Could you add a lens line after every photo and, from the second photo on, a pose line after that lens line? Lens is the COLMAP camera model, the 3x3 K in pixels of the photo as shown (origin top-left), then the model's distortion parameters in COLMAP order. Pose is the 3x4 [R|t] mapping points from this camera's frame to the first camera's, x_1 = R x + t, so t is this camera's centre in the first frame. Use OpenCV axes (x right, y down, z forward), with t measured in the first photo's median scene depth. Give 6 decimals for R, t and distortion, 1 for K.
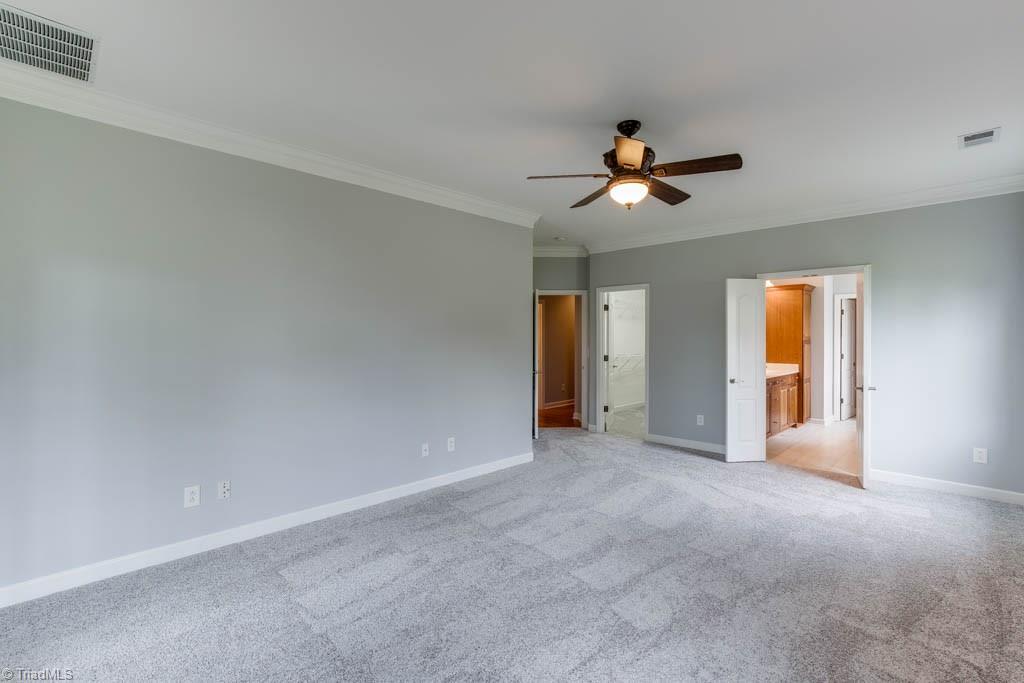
lens RADIAL K [[466.0, 0, 513.6], [0, 466.0, 338.6], [0, 0, 1]] dist [-0.014583, 0.007341]
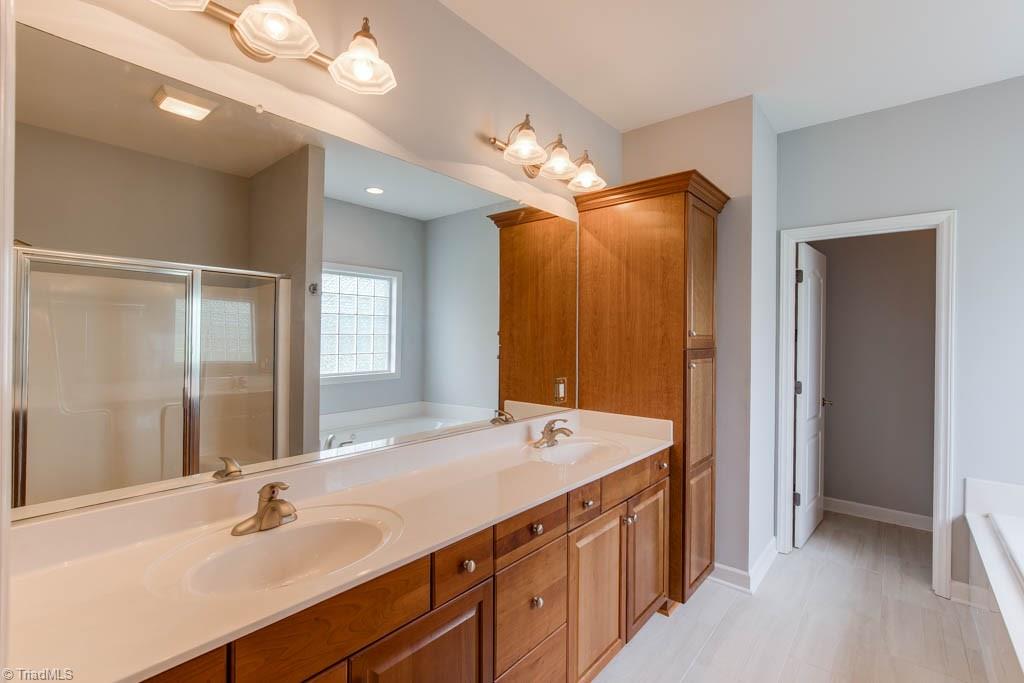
lens RADIAL K [[466.0, 0, 518.0], [0, 466.0, 335.4], [0, 0, 1]] dist [-0.014583, 0.007341]
pose [[0.996742, 0.009411, 0.080107, 0.472807], [-0.009156, 0.999952, -0.003547, -0.002971], [-0.080136, 0.002802, 0.996780, 0.673278]]
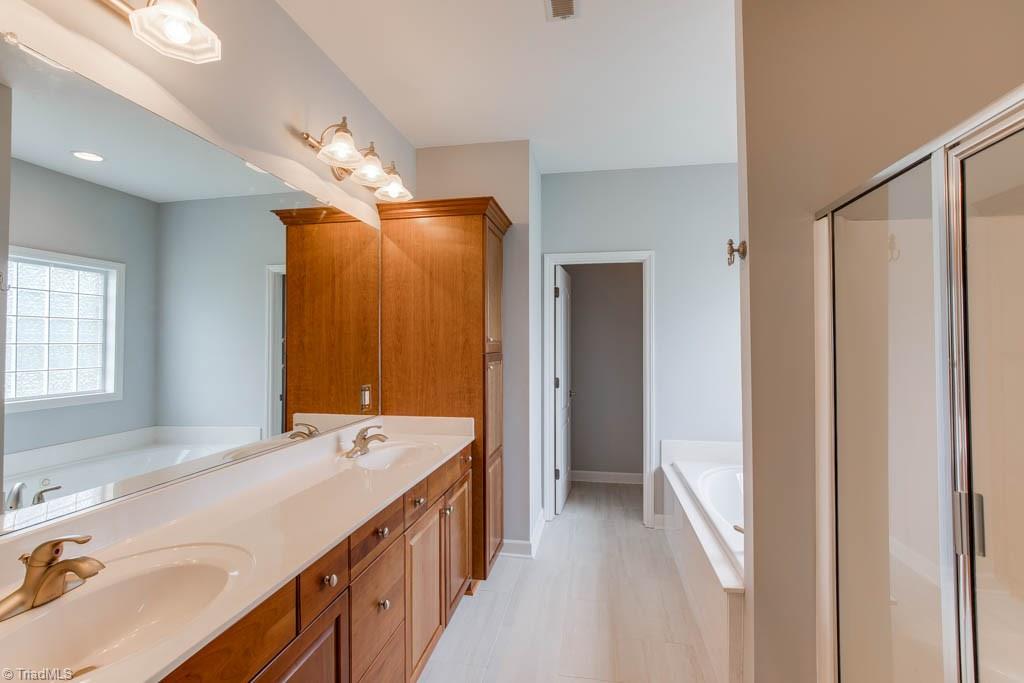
lens RADIAL K [[466.0, 0, 515.7], [0, 466.0, 336.3], [0, 0, 1]] dist [-0.014583, 0.007341]
pose [[0.825250, 0.007270, 0.564720, 0.428652], [0.002822, 0.999852, -0.016995, -0.002723], [-0.564760, 0.015619, 0.825107, 0.670184]]
